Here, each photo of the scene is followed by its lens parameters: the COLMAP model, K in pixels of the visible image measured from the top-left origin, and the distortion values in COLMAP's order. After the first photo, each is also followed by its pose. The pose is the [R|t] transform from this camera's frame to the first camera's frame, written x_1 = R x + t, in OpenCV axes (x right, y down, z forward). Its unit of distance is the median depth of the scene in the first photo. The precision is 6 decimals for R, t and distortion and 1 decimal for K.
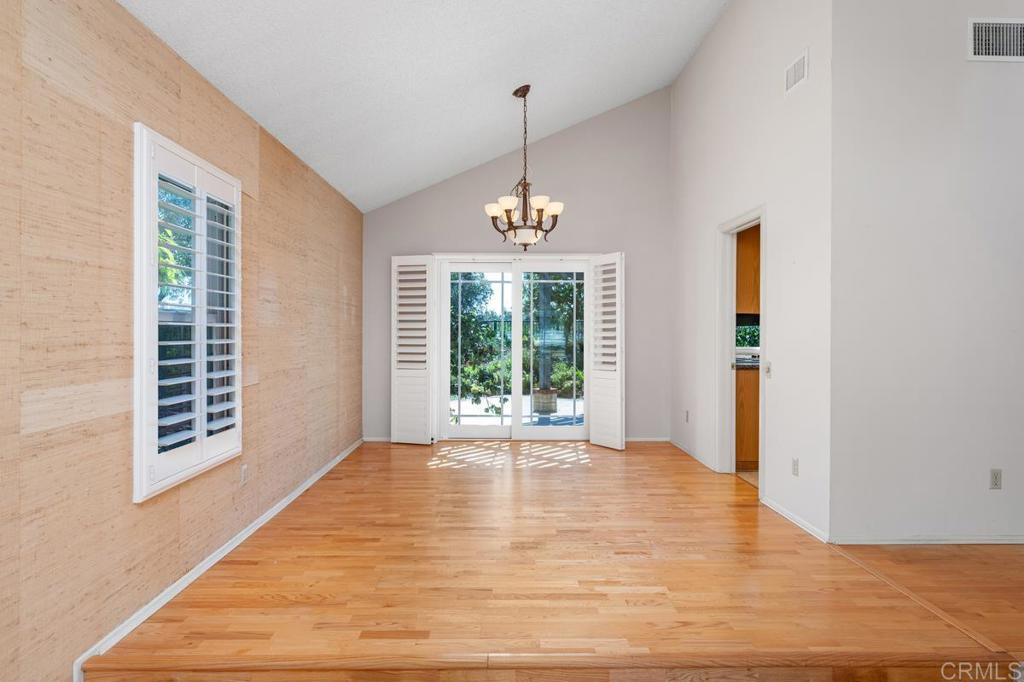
lens RADIAL K [[616.5, 0, 512.0], [0, 616.5, 341.0], [0, 0, 1]] dist [-0.002193, -0.000289]
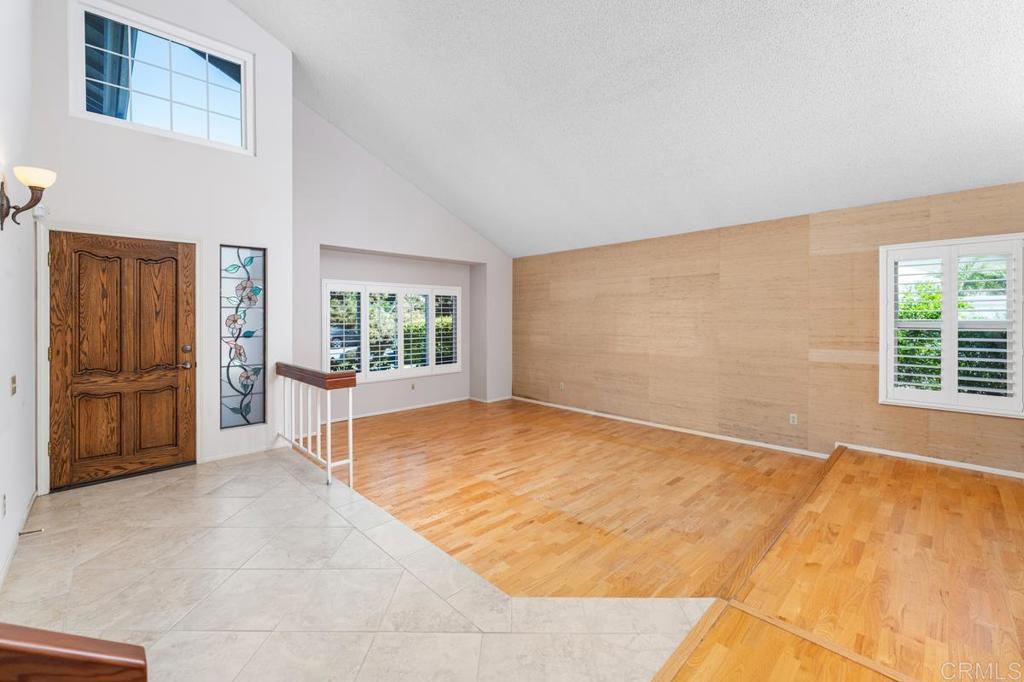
lens RADIAL K [[422.8, 0, 507.8], [0, 422.8, 316.6], [0, 0, 1]] dist [0.001142, 0.000141]
pose [[-0.740662, -0.002548, -0.671873, 1.616500], [-0.010222, 0.999920, 0.007477, -0.076257], [0.671800, 0.012406, -0.740629, 1.265992]]
